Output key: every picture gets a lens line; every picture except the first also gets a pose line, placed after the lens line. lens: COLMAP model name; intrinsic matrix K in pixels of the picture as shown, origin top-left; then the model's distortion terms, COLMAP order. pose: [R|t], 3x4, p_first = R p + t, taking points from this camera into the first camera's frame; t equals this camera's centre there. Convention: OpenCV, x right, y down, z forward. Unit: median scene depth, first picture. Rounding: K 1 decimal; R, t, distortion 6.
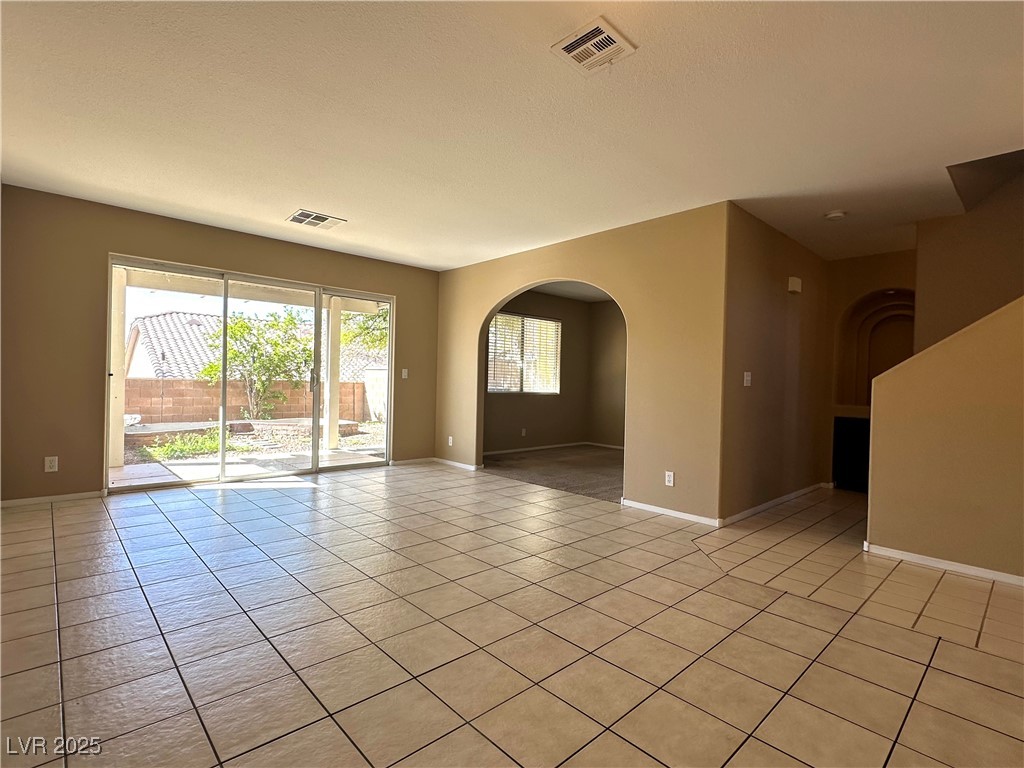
lens RADIAL K [[500.7, 0, 514.1], [0, 500.7, 386.4], [0, 0, 1]] dist [-0.000430, 0.000064]
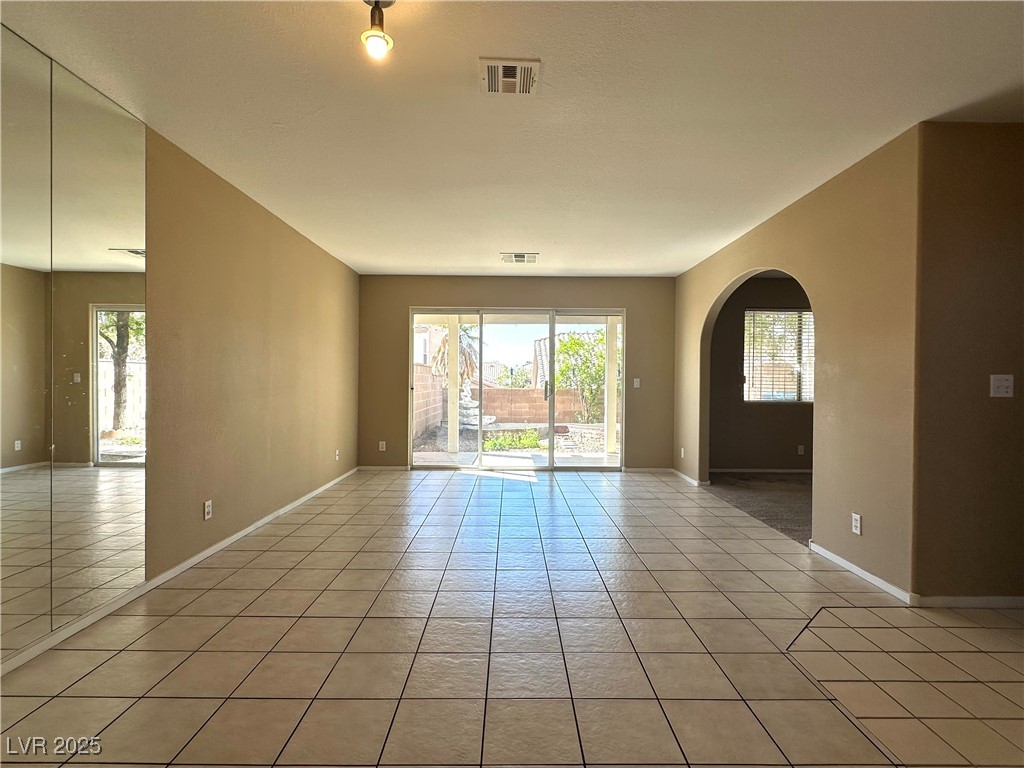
lens RADIAL K [[500.7, 0, 514.1], [0, 500.7, 386.4], [0, 0, 1]] dist [-0.000430, 0.000064]
pose [[0.732327, -0.013014, -0.680829, 0.332264], [0.004583, 0.999889, -0.014182, -0.005979], [0.680938, 0.007265, 0.732305, 0.092468]]
